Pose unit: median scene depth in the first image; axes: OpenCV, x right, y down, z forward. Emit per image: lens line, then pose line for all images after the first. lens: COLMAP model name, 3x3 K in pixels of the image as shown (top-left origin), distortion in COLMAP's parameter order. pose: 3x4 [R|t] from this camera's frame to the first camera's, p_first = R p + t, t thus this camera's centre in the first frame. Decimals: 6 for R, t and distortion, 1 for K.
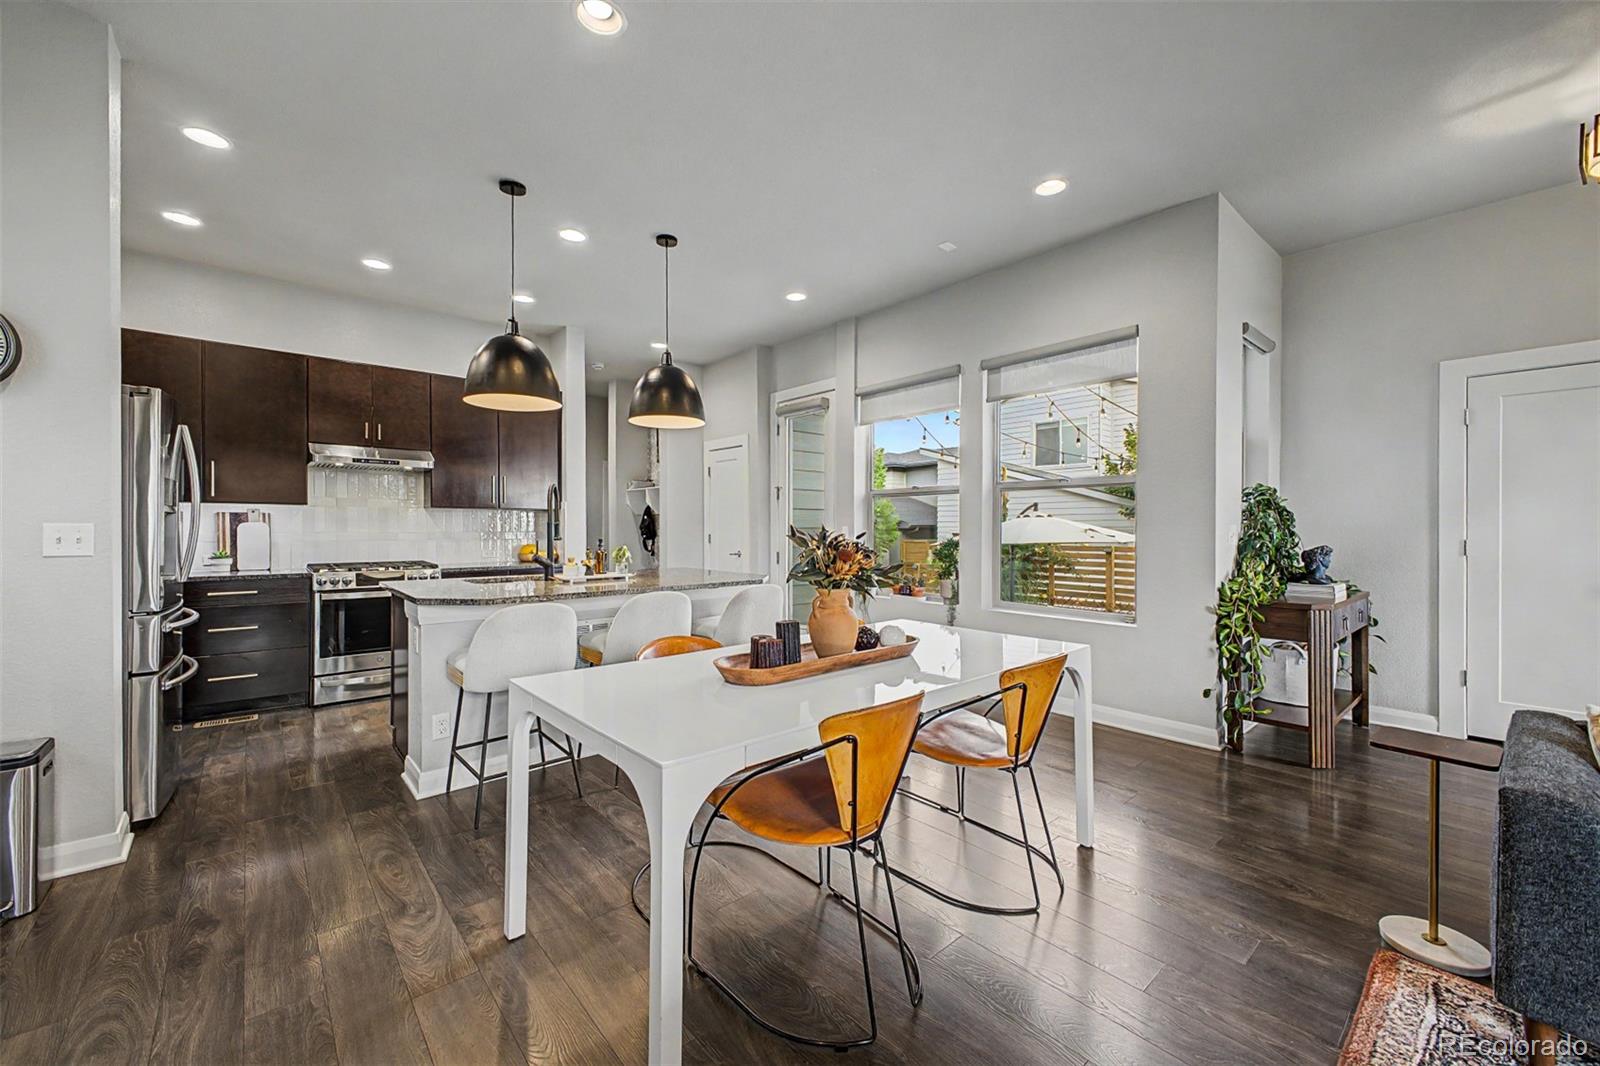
lens RADIAL K [[628.2, 0, 798.0], [0, 628.2, 530.2], [0, 0, 1]] dist [0.020611, -0.006106]
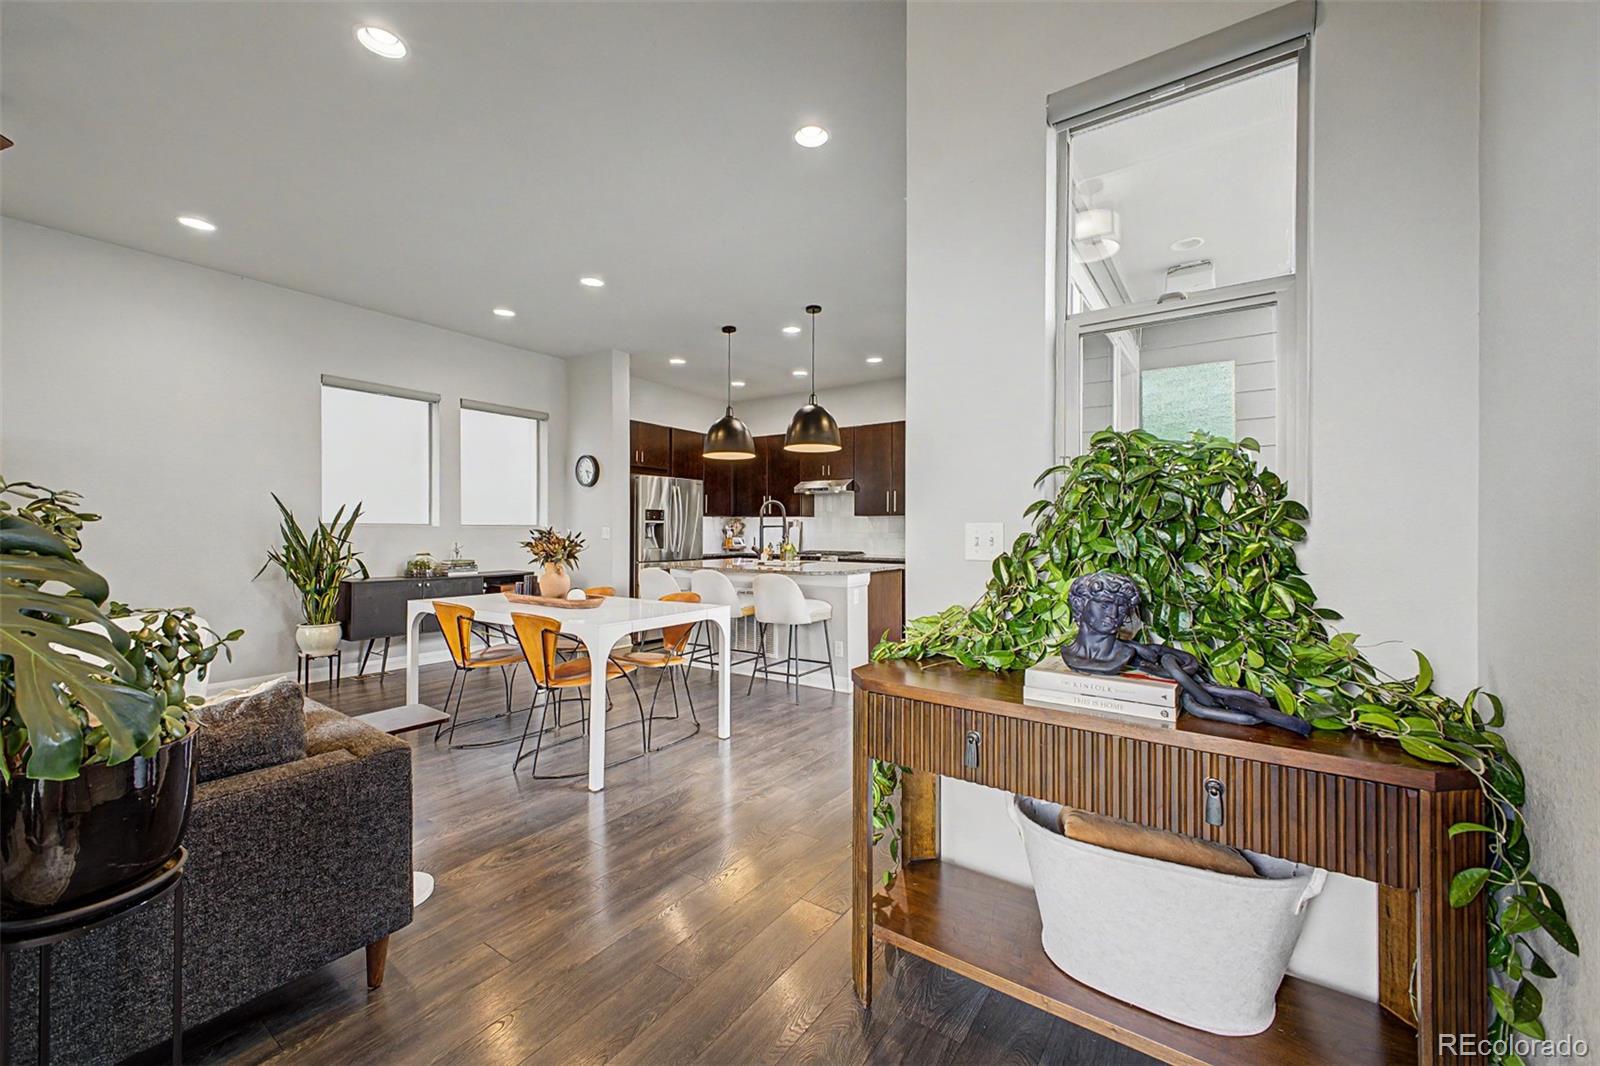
lens RADIAL K [[627.5, 0, 802.1], [0, 627.5, 534.0], [0, 0, 1]] dist [0.018453, -0.006271]
pose [[0.247033, 0.006668, -0.968984, 0.941872], [-0.005310, 0.999971, 0.005527, -0.000984], [0.968992, 0.003780, 0.247061, 0.588485]]
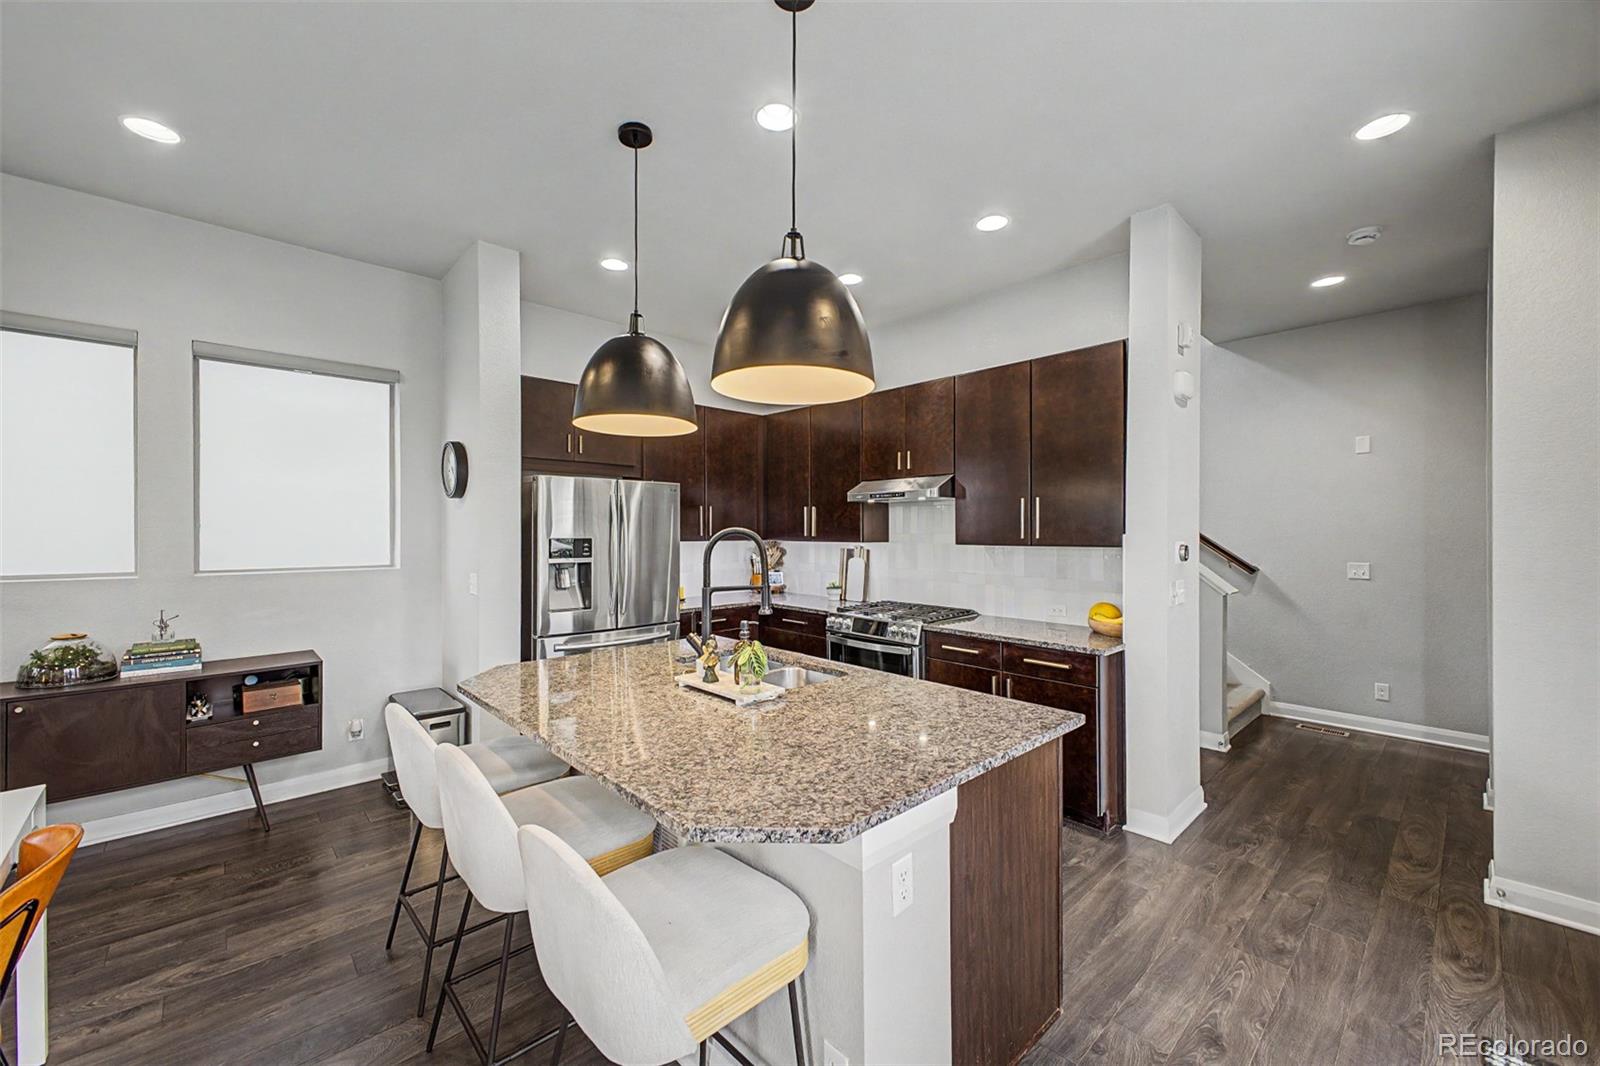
lens RADIAL K [[628.2, 0, 798.0], [0, 628.2, 530.2], [0, 0, 1]] dist [0.020611, -0.006106]
pose [[0.039744, 0.000280, -0.999210, 0.223556], [-0.004142, 0.999991, 0.000115, -0.061188], [0.999201, 0.004134, 0.039745, 0.882605]]
